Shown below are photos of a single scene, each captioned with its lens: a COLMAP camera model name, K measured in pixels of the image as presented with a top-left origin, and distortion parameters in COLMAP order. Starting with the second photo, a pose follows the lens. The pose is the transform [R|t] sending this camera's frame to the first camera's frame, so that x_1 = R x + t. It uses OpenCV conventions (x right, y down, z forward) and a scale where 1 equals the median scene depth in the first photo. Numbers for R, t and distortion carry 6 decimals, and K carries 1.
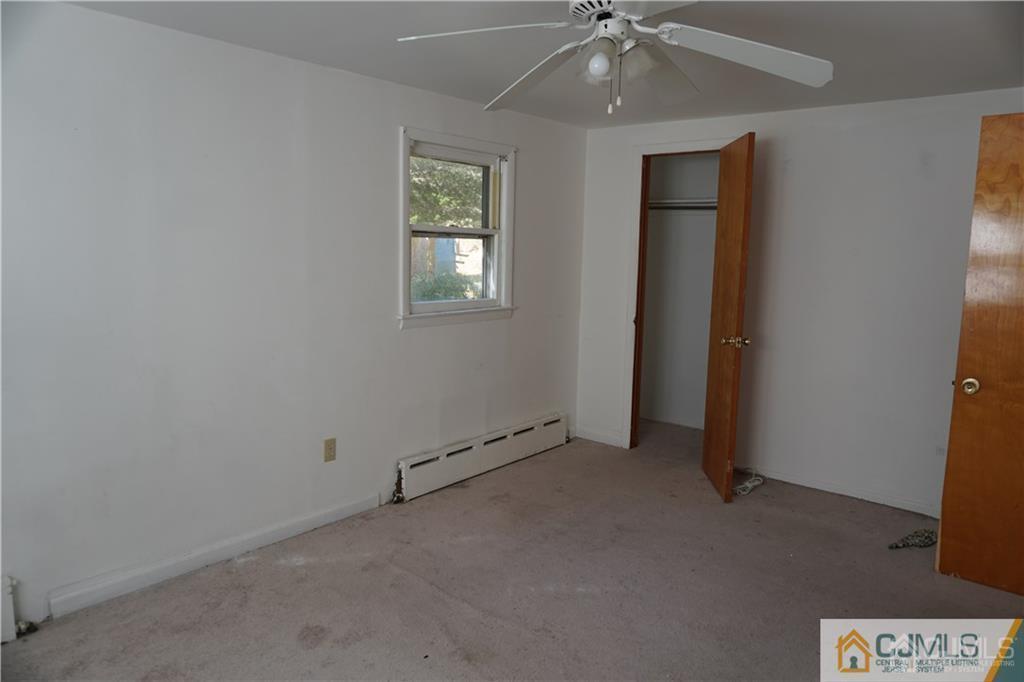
lens RADIAL K [[673.4, 0, 512.8], [0, 673.4, 342.5], [0, 0, 1]] dist [-0.047138, 0.016084]
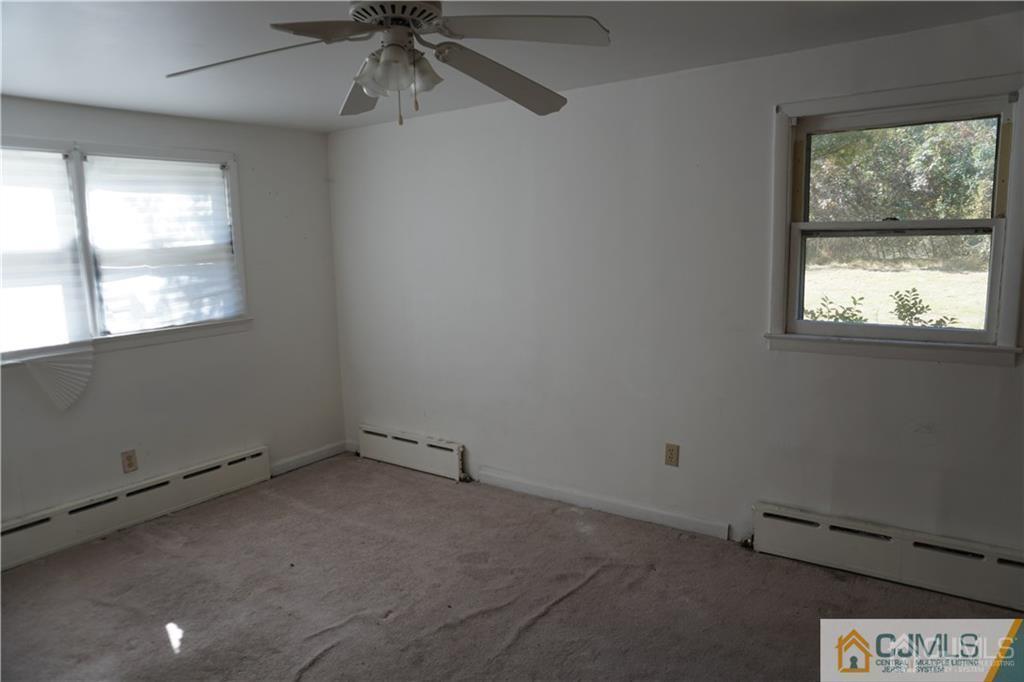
lens RADIAL K [[673.4, 0, 513.1], [0, 673.4, 337.9], [0, 0, 1]] dist [-0.047138, 0.016084]
pose [[0.087291, 0.125361, -0.988264, 0.614734], [-0.114934, 0.986693, 0.115010, -0.091083], [0.989530, 0.103546, 0.100538, 0.587855]]
